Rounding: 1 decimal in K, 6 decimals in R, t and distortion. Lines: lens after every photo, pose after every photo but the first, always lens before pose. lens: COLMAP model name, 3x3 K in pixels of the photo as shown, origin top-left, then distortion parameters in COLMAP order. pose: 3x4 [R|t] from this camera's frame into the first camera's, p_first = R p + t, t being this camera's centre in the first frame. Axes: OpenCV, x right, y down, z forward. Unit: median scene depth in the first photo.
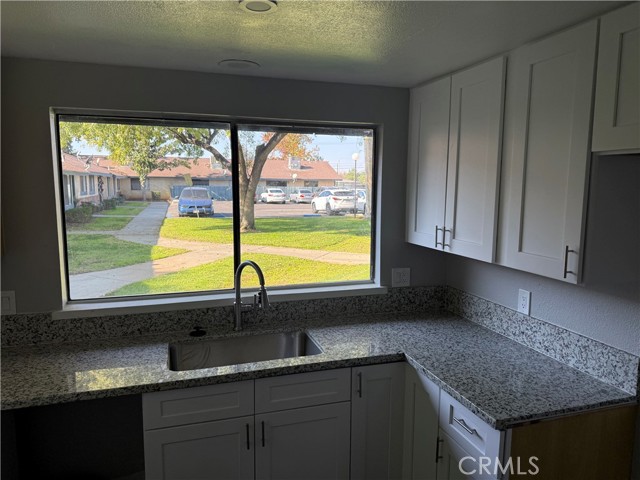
lens RADIAL K [[442.6, 0, 322.9], [0, 442.6, 239.8], [0, 0, 1]] dist [0.091286, -0.132959]
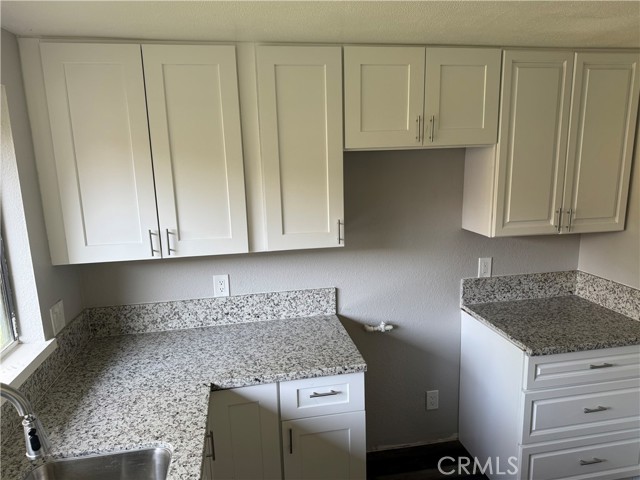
lens RADIAL K [[442.6, 0, 322.9], [0, 442.6, 239.8], [0, 0, 1]] dist [0.091286, -0.132959]
pose [[0.129175, -0.193886, 0.972482, -0.494612], [0.148215, 0.973457, 0.174393, -0.109187], [-0.980483, 0.121609, 0.154483, 0.562894]]
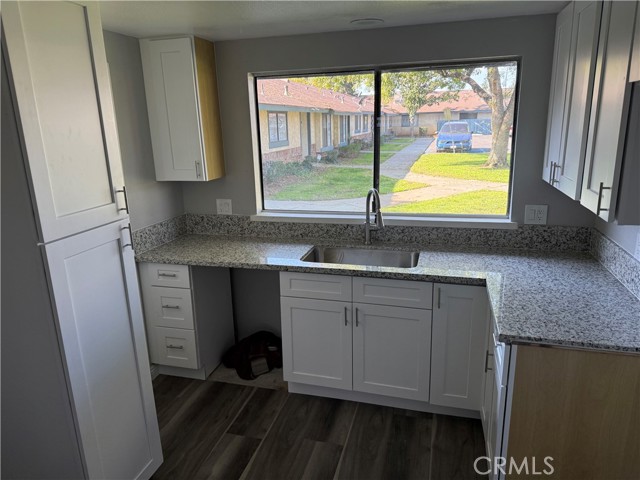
lens RADIAL K [[442.6, 0, 322.9], [0, 442.6, 239.8], [0, 0, 1]] dist [0.091286, -0.132959]
pose [[0.834328, 0.111426, -0.539890, 0.382071], [-0.034198, 0.987935, 0.151049, 0.006480], [0.550207, -0.107561, 0.828072, -0.103406]]
